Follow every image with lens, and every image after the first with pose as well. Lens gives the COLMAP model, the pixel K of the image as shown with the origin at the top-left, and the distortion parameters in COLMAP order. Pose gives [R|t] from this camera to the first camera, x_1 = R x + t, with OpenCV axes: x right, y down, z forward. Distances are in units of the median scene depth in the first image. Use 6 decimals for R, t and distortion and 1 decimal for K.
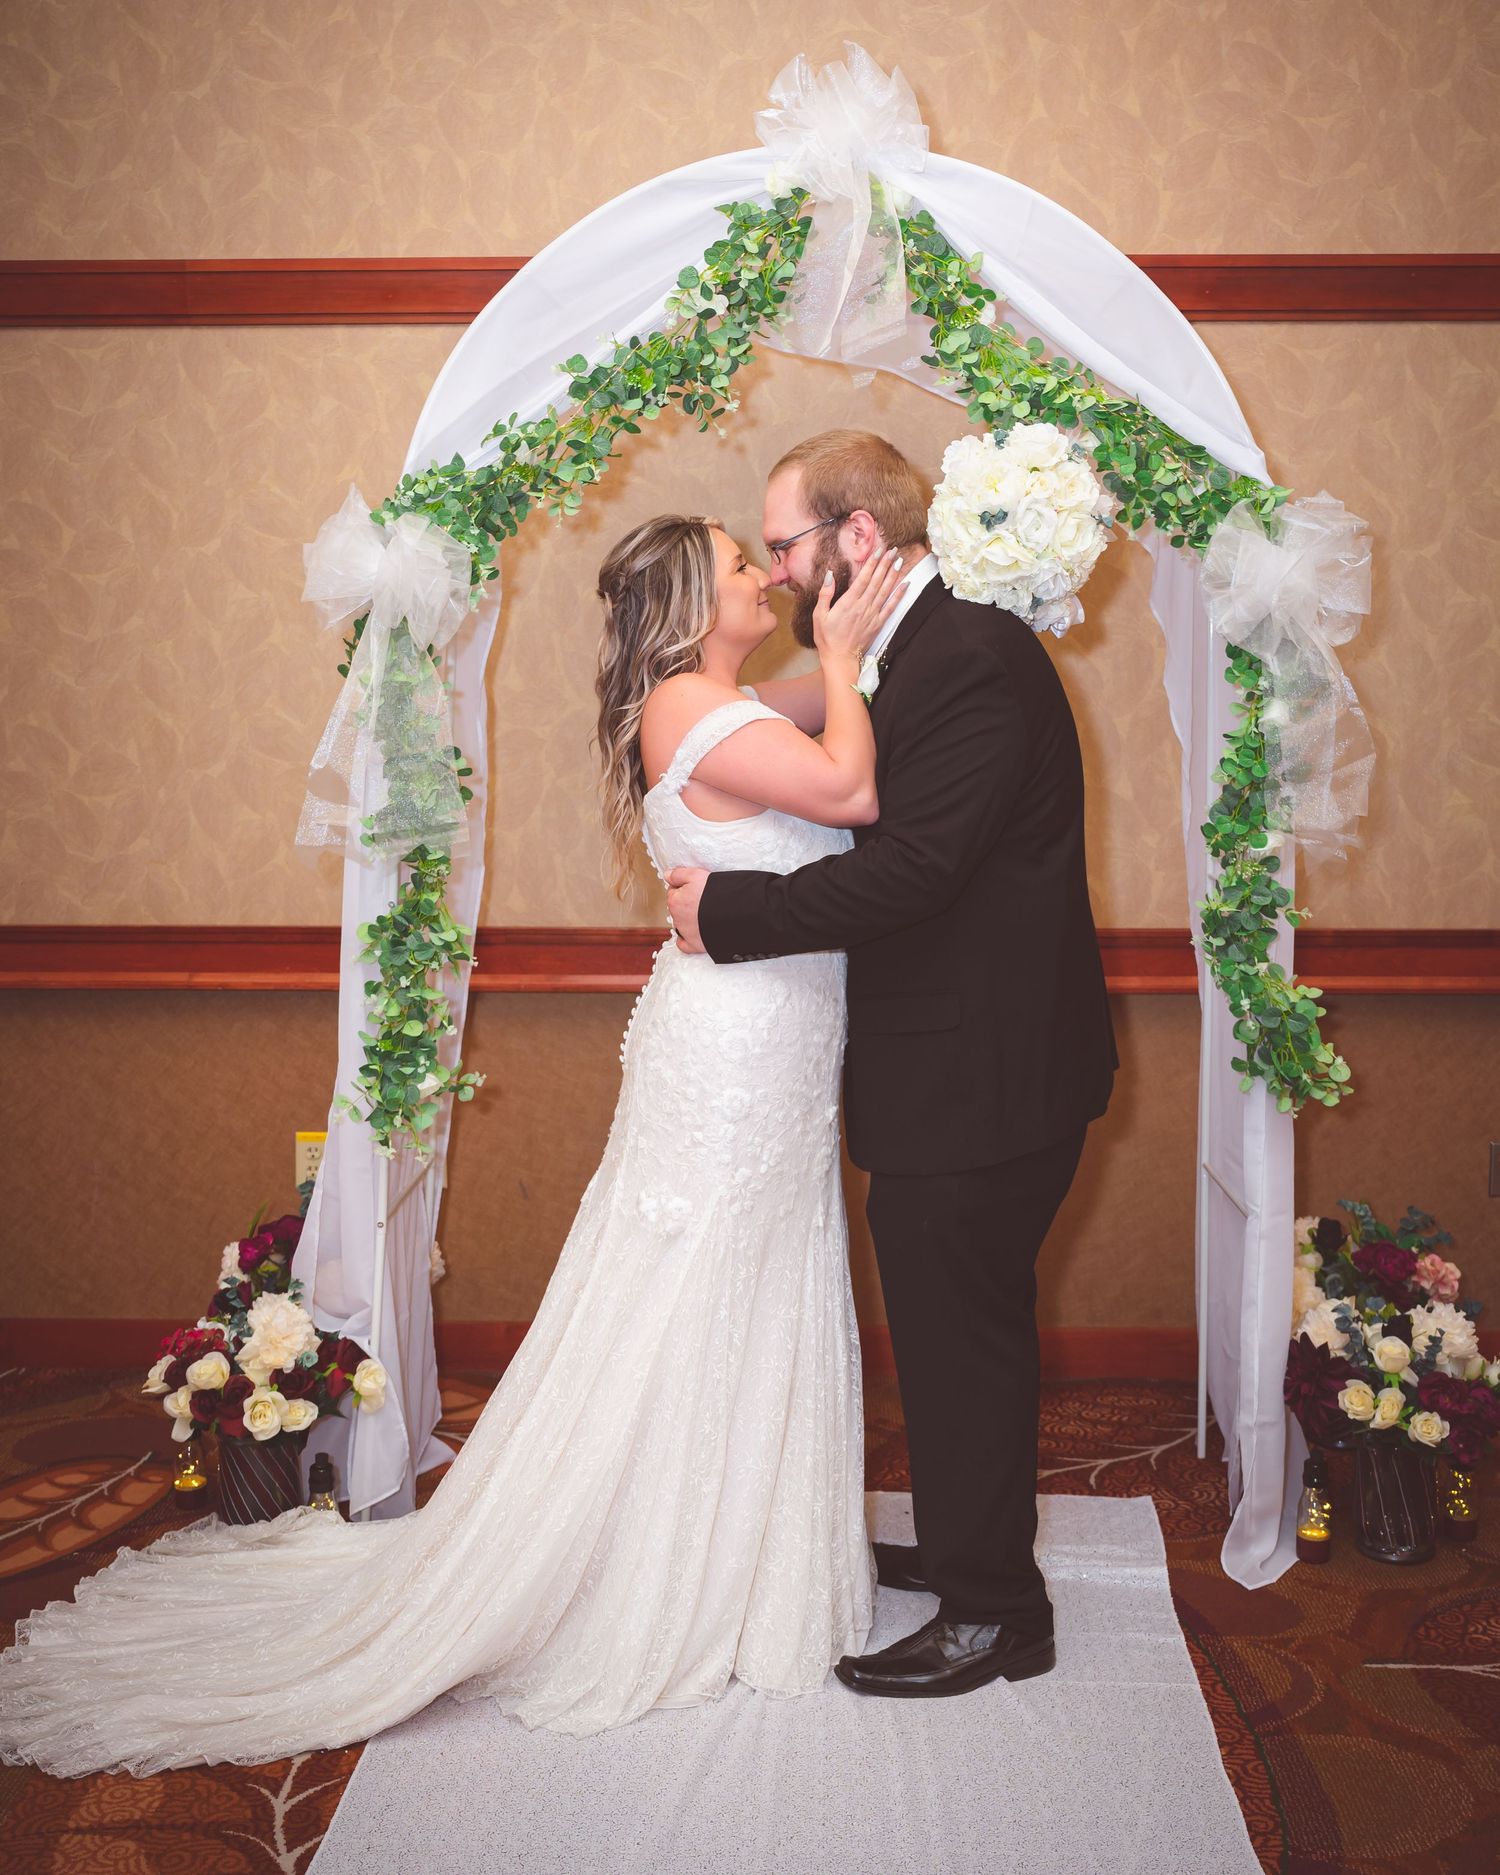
lens RADIAL K [[2194.7, 0, 762.3], [0, 2194.7, 829.4], [0, 0, 1]] dist [-0.005386, 0.015277]
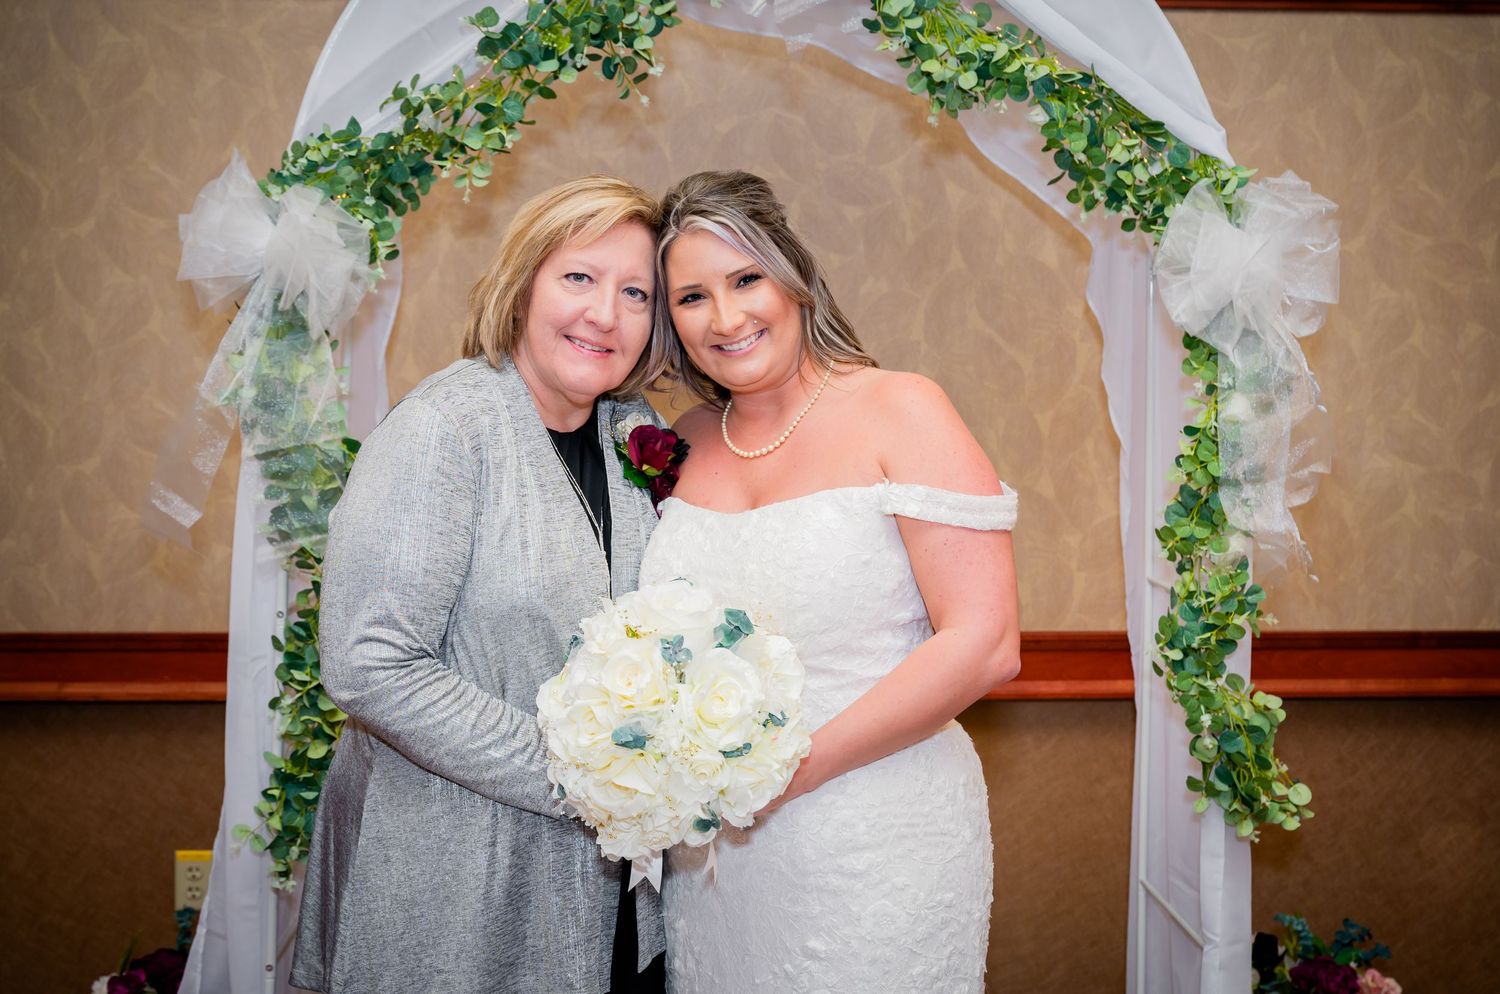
lens RADIAL K [[1968.7, 0, 775.1], [0, 1968.7, 495.4], [0, 0, 1]] dist [0.012362, -0.008253]
pose [[0.997163, 0.000938, 0.075265, -0.025738], [-0.000009, 0.999924, -0.012346, -0.005153], [-0.075271, 0.012310, 0.997087, 0.175789]]
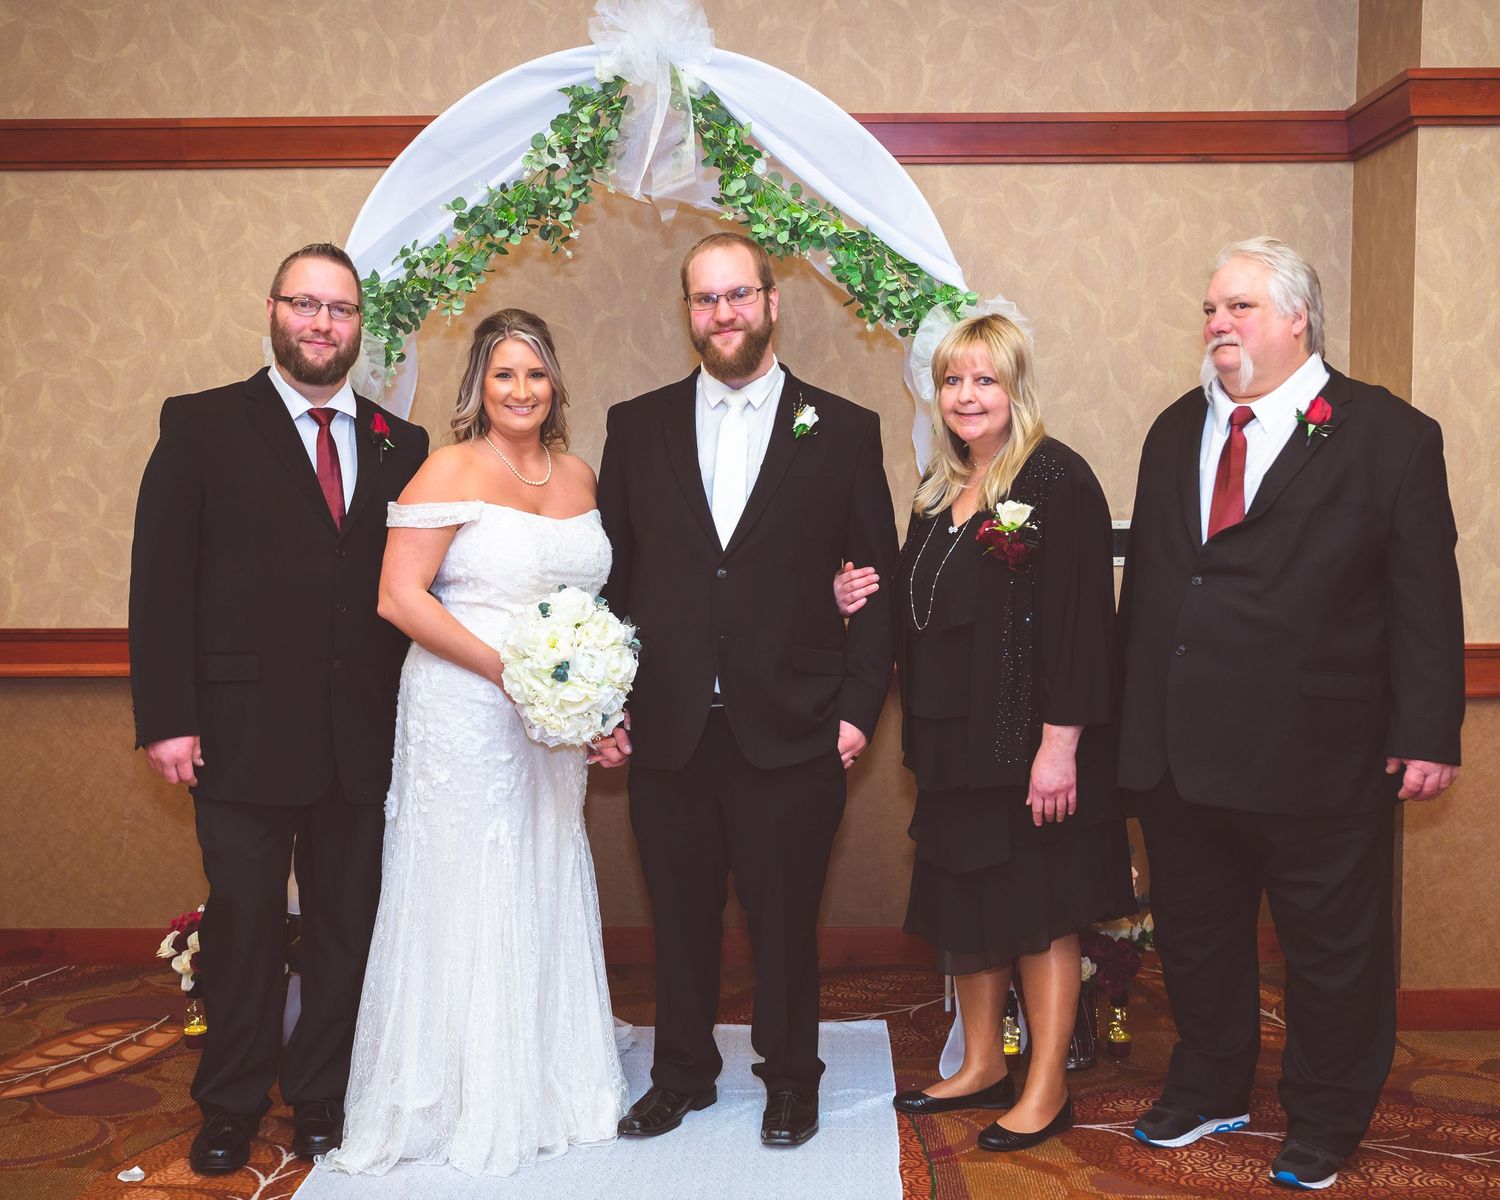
lens RADIAL K [[1997.1, 0, 798.3], [0, 1997.1, 668.7], [0, 0, 1]] dist [-0.001907, -0.008011]
pose [[0.999775, -0.007524, 0.019841, 0.098521], [0.006768, 0.999259, 0.037881, 0.032012], [-0.020112, -0.037738, 0.999085, -0.259694]]
